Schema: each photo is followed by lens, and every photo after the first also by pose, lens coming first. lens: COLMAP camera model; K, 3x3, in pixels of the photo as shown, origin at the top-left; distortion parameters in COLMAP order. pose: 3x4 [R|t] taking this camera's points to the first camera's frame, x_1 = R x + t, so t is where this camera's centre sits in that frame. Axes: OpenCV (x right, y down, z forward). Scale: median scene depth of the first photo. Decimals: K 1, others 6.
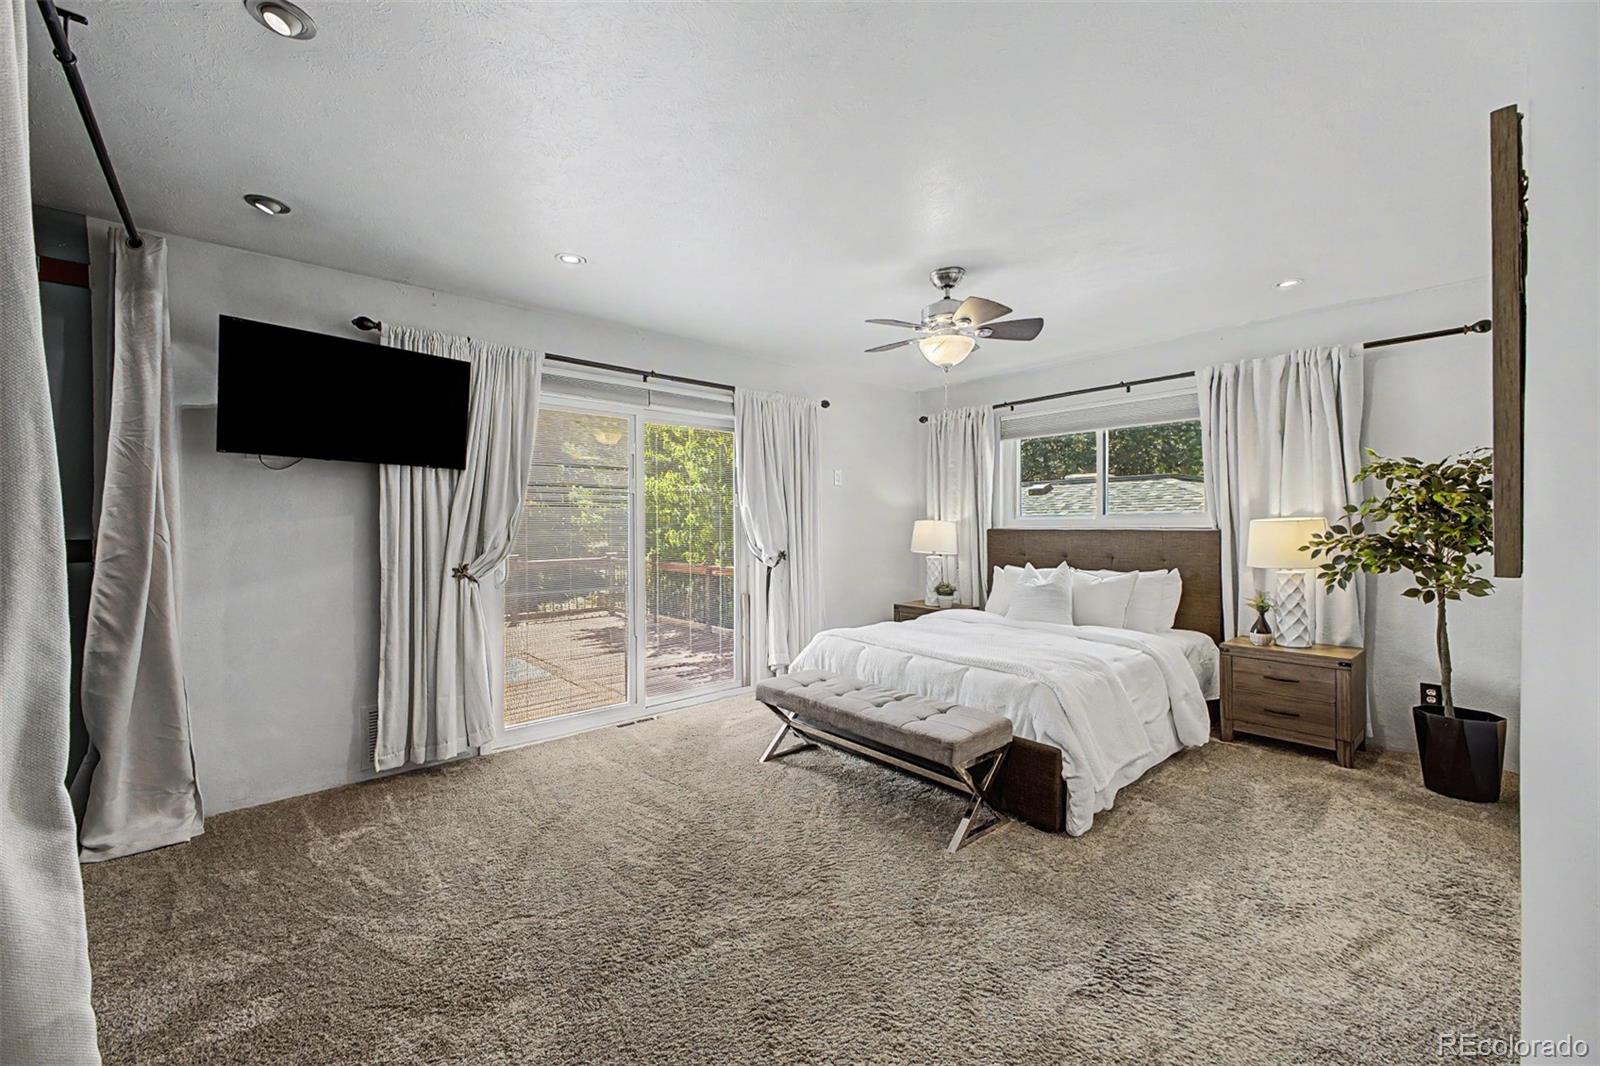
lens RADIAL K [[635.3, 0, 800.2], [0, 635.3, 536.0], [0, 0, 1]] dist [0.016755, -0.004421]
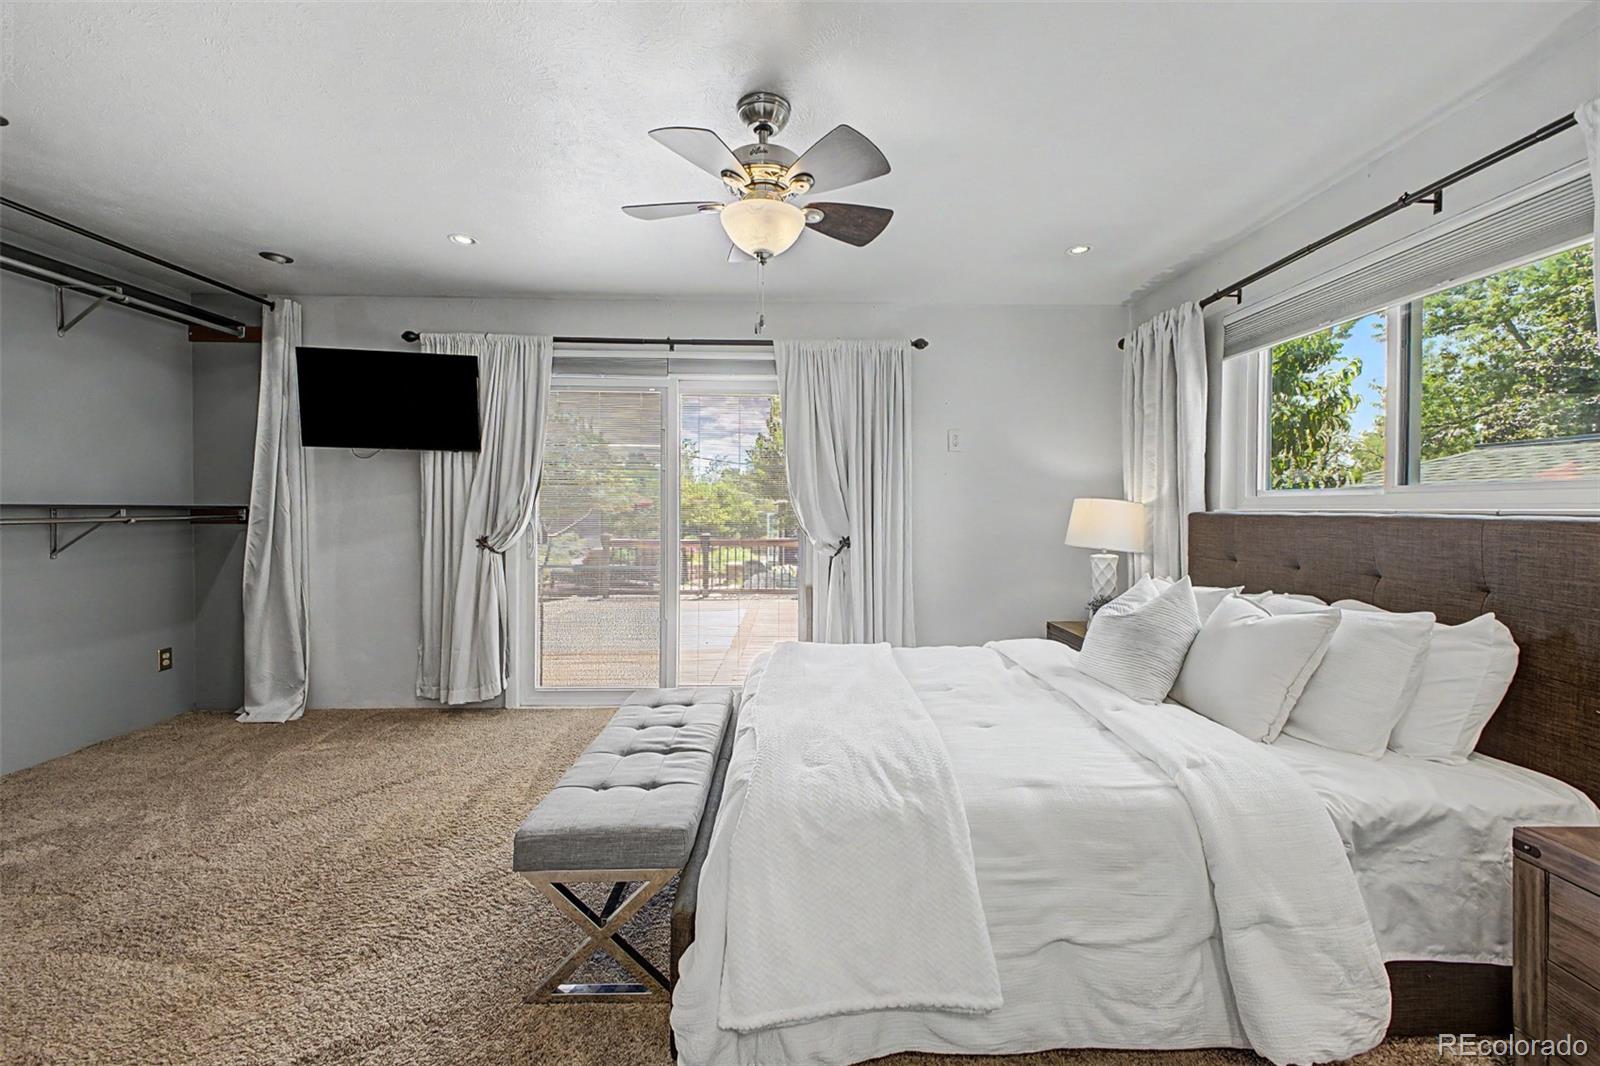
lens RADIAL K [[635.3, 0, 793.5], [0, 635.3, 517.8], [0, 0, 1]] dist [0.016755, -0.004421]
pose [[0.764084, 0.017679, -0.644875, 0.602212], [-0.019429, 0.999802, 0.004389, -0.003367], [0.644824, 0.009176, 0.764276, 0.475274]]
